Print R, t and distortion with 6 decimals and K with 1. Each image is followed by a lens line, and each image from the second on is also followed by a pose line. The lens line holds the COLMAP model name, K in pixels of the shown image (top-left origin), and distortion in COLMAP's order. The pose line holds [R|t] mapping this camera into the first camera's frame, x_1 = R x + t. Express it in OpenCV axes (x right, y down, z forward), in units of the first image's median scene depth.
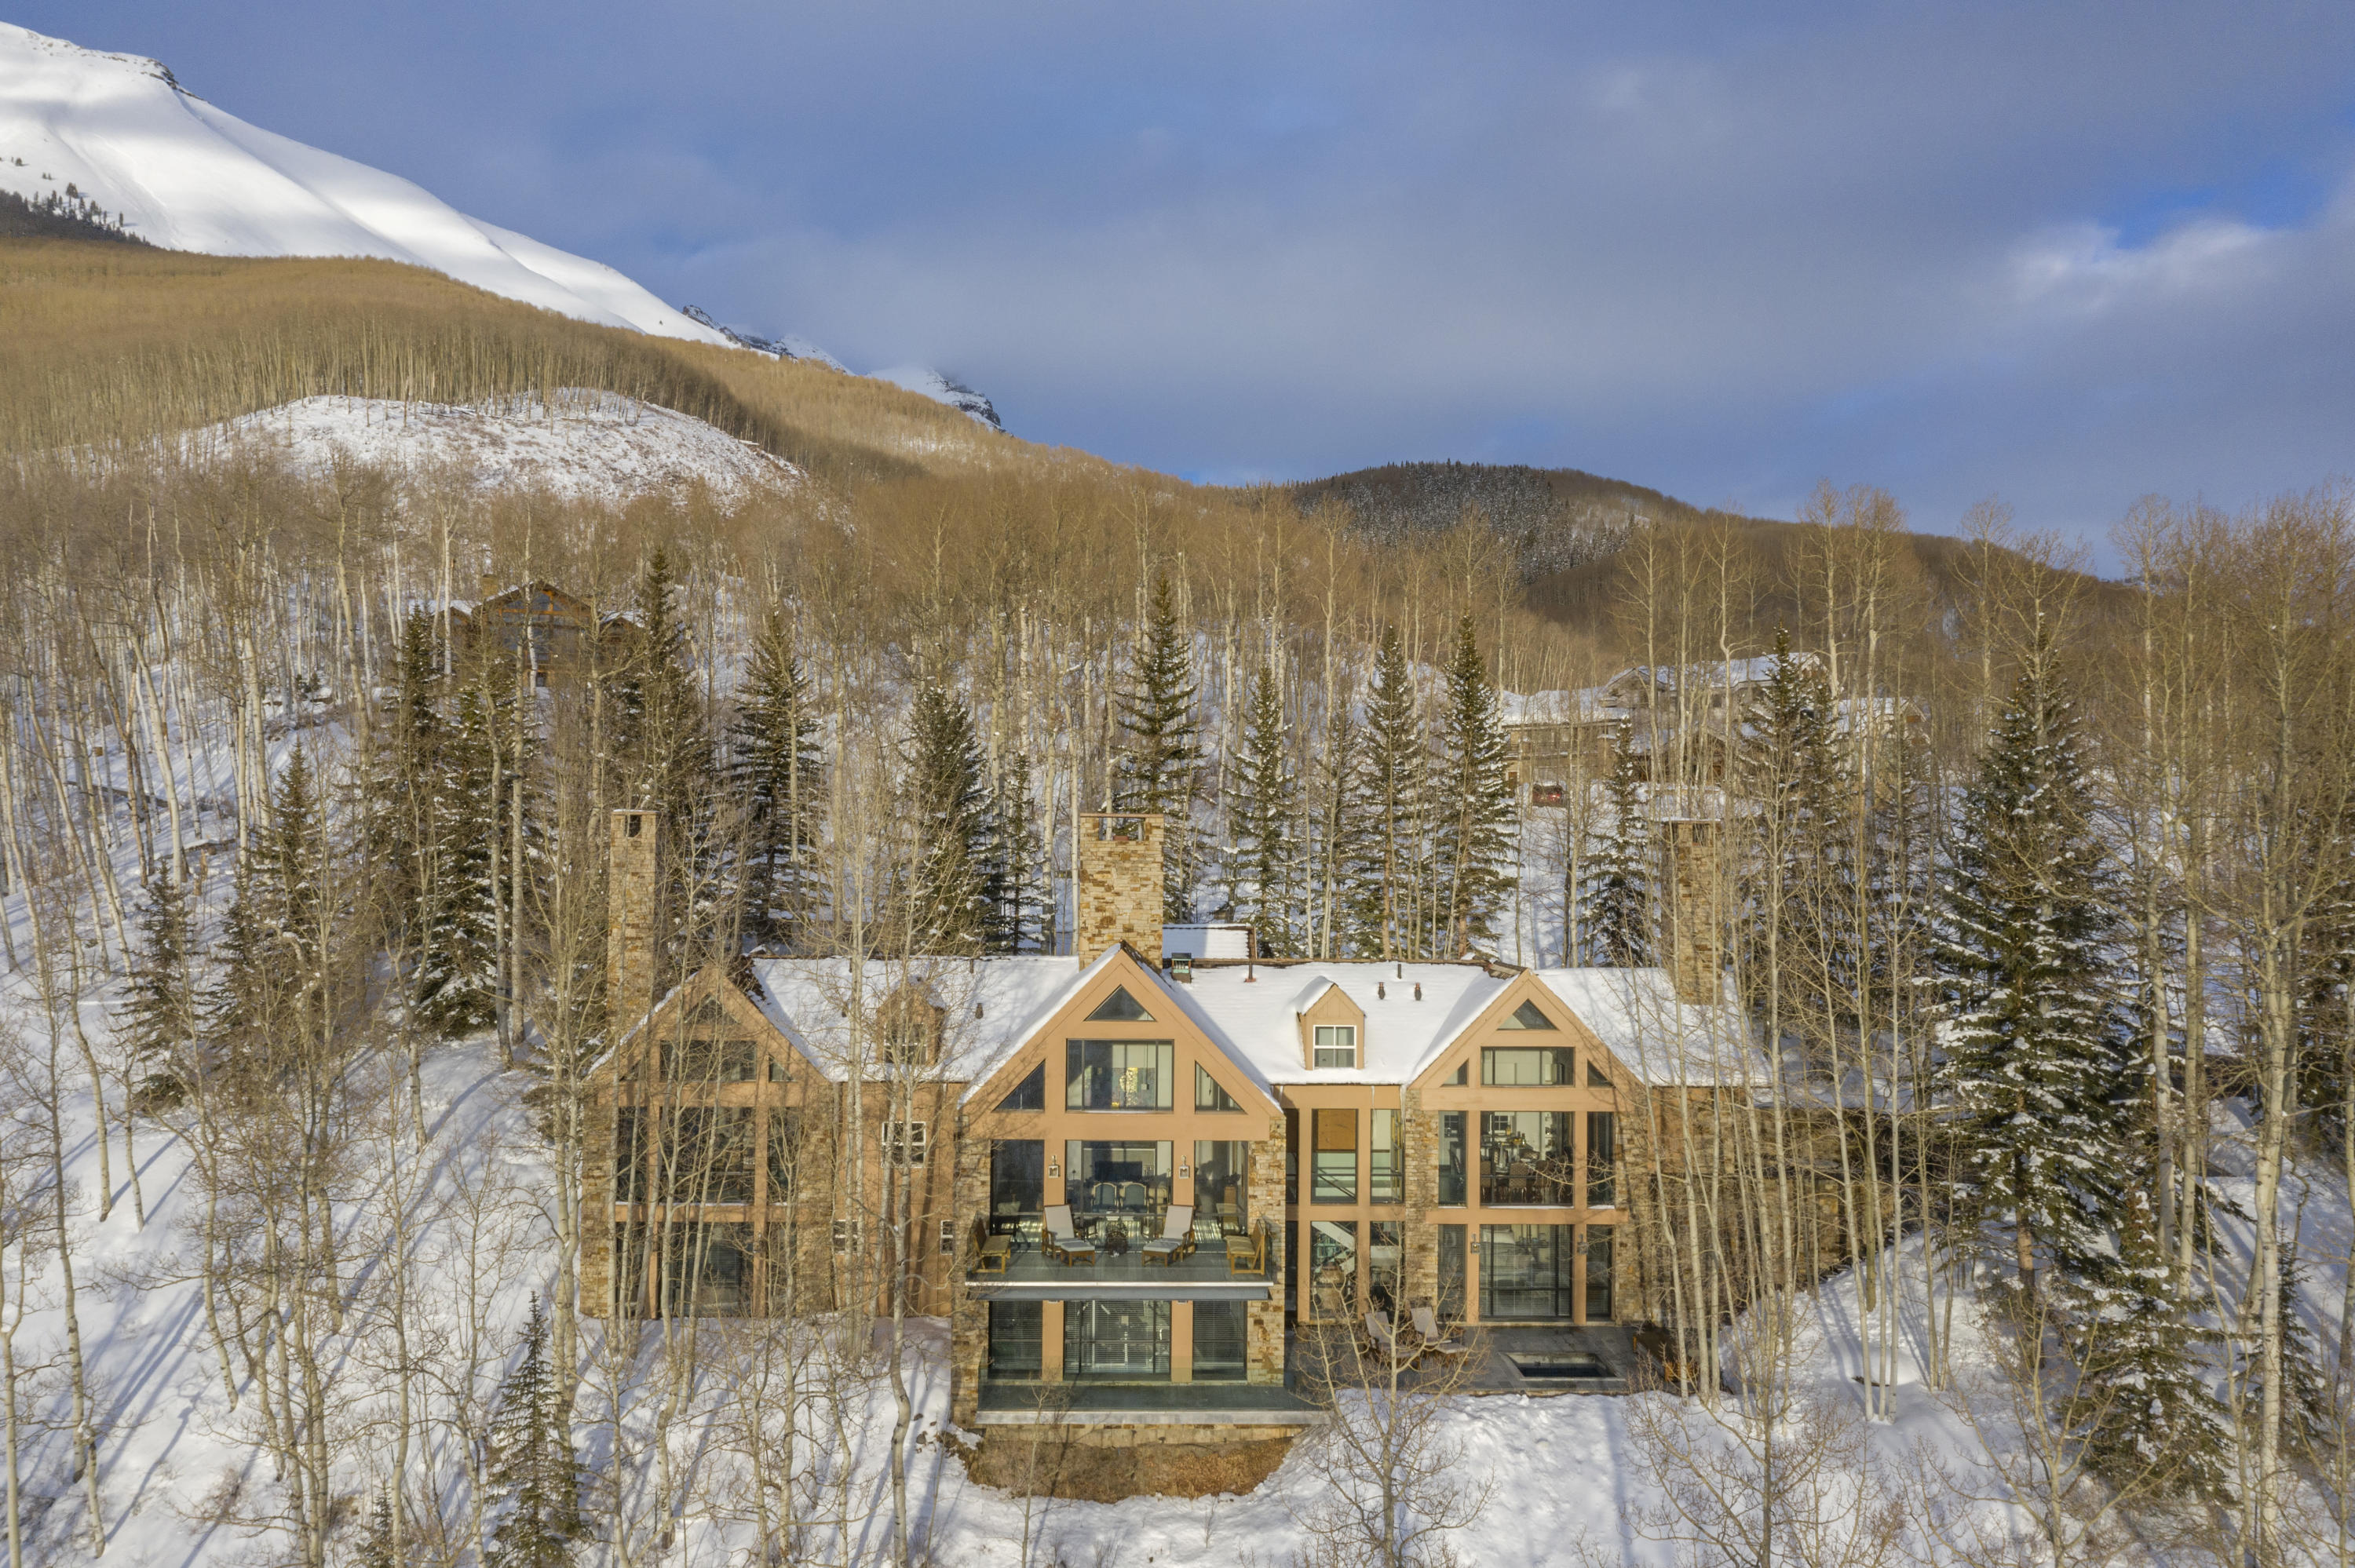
lens RADIAL K [[1916.8, 0, 1182.7], [0, 1916.8, 843.7], [0, 0, 1]] dist [-0.009420, 0.008571]
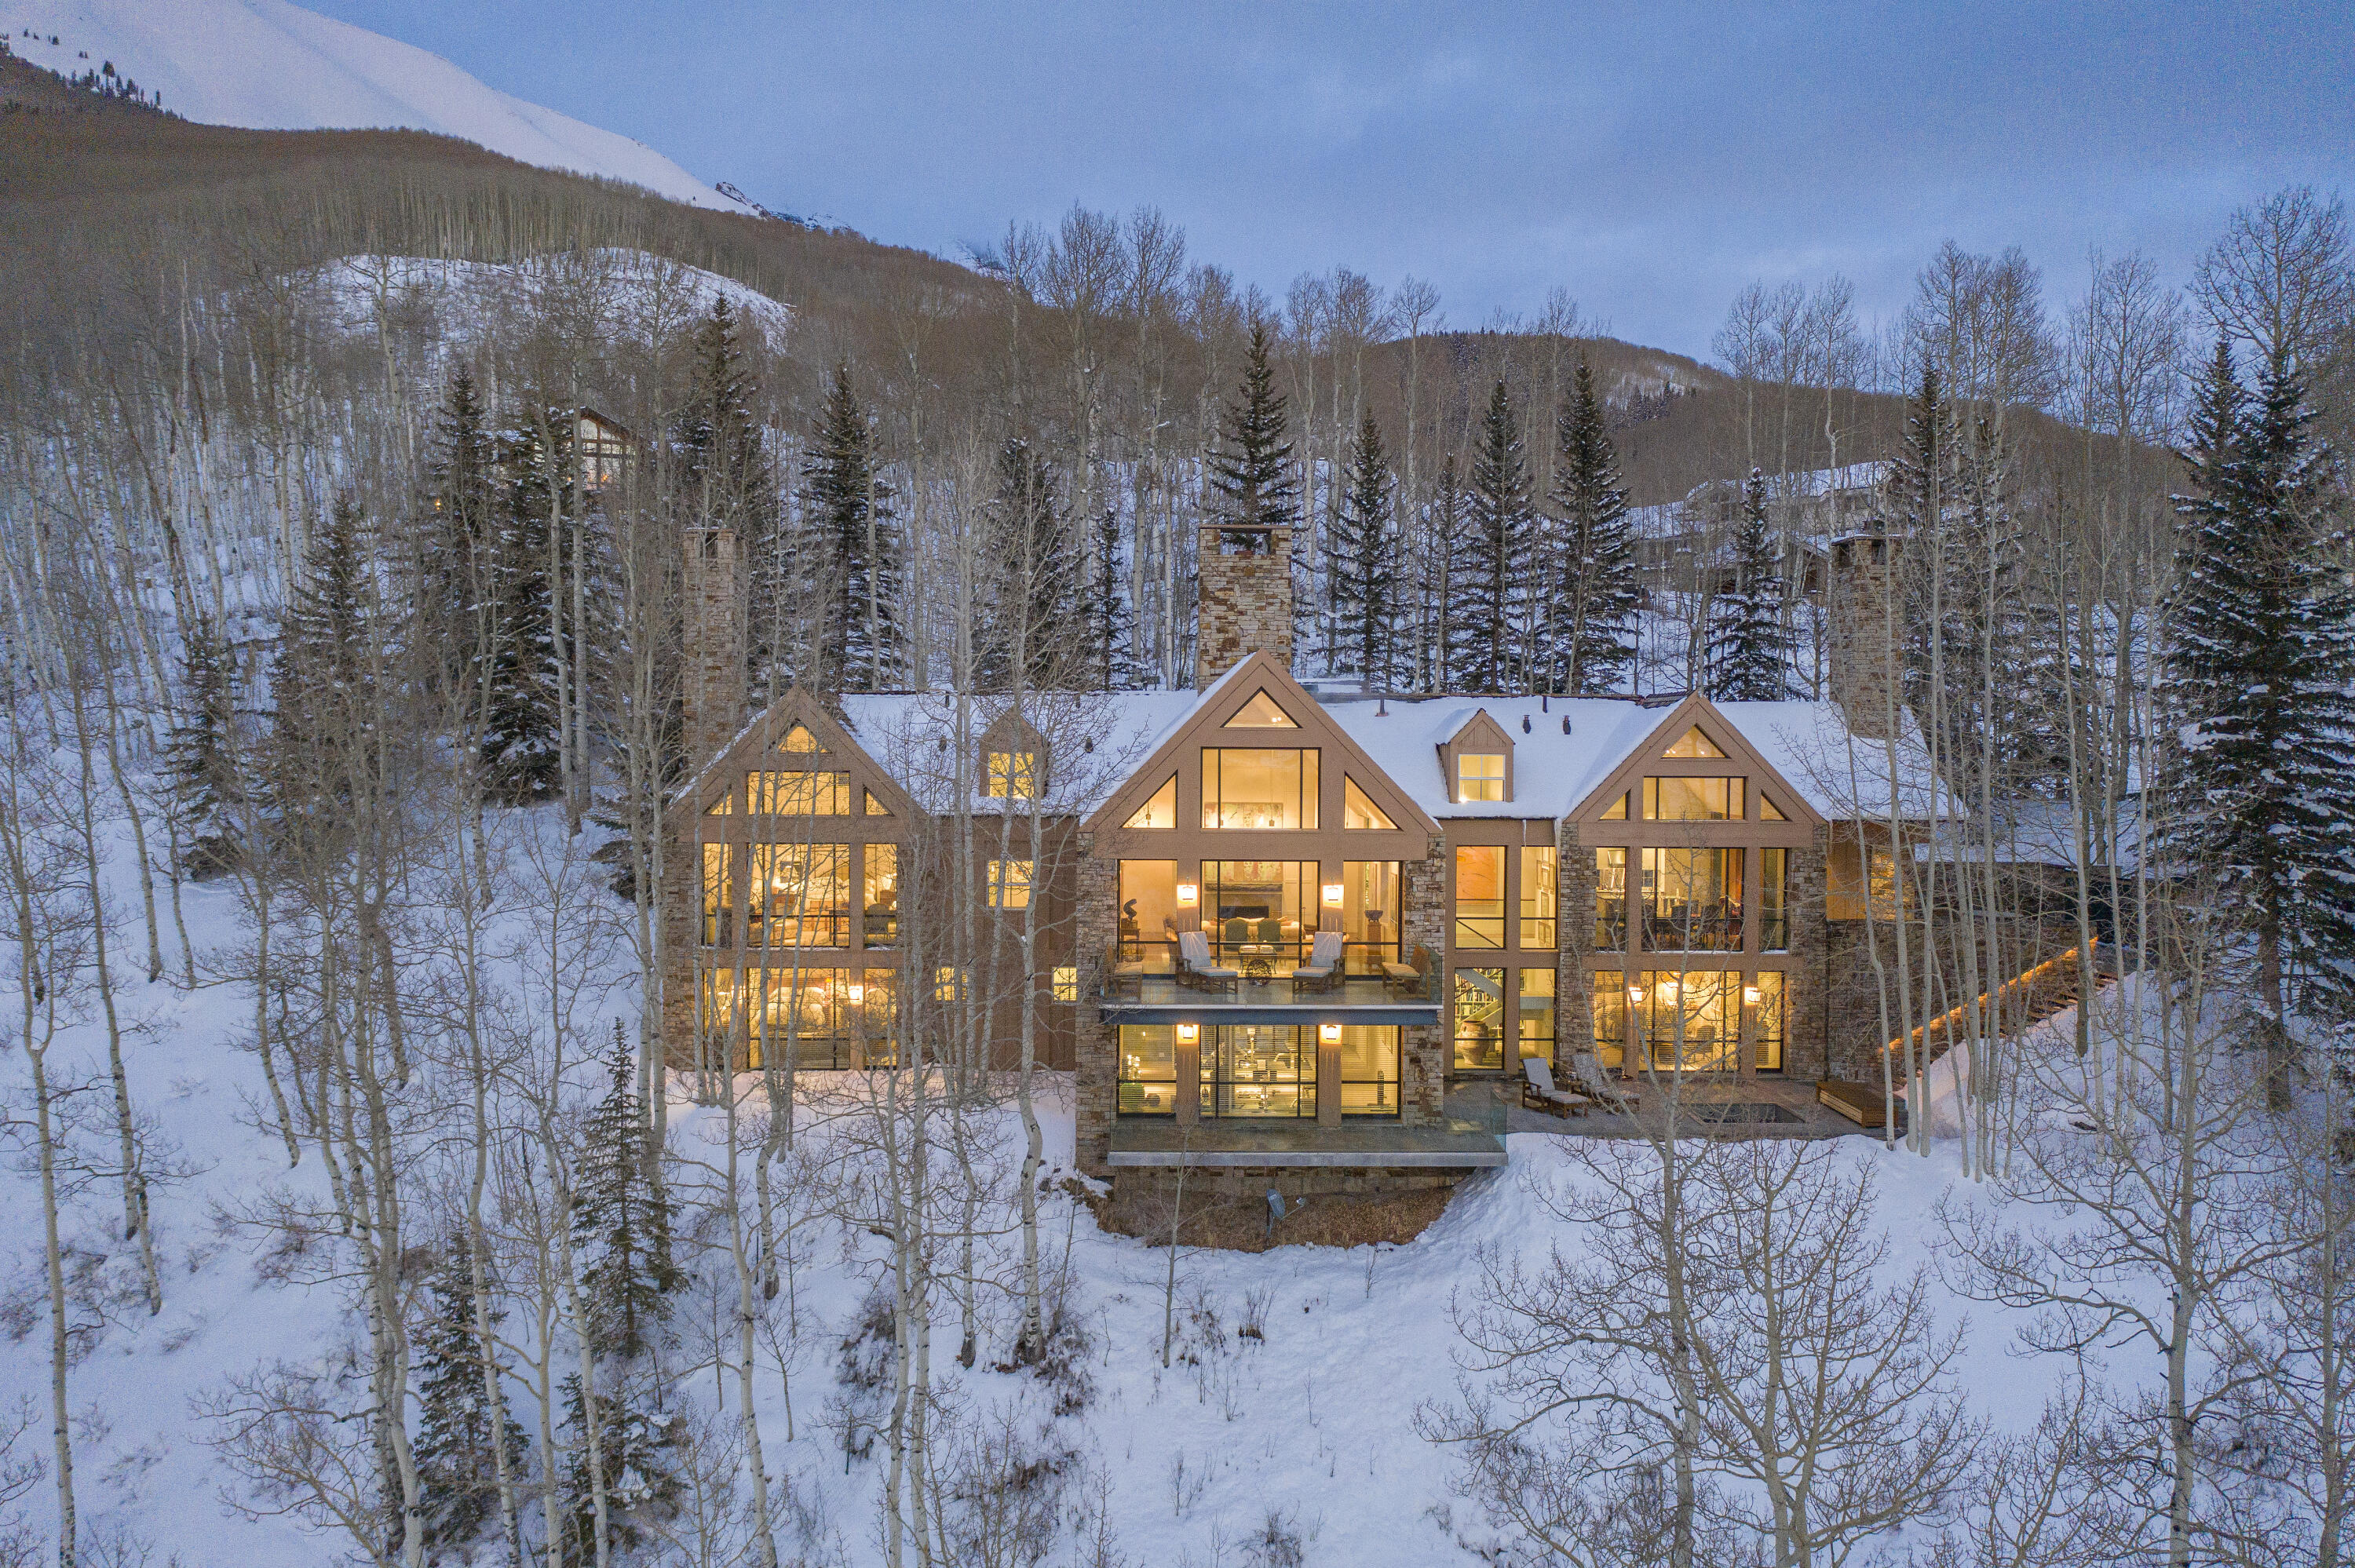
lens RADIAL K [[1876.0, 0, 1179.4], [0, 1876.0, 838.0], [0, 0, 1]] dist [-0.009026, 0.005586]
pose [[0.999831, -0.003278, -0.018066, -0.048416], [0.004386, 0.998089, 0.061639, 0.079068], [0.017829, -0.061708, 0.997935, 0.106963]]
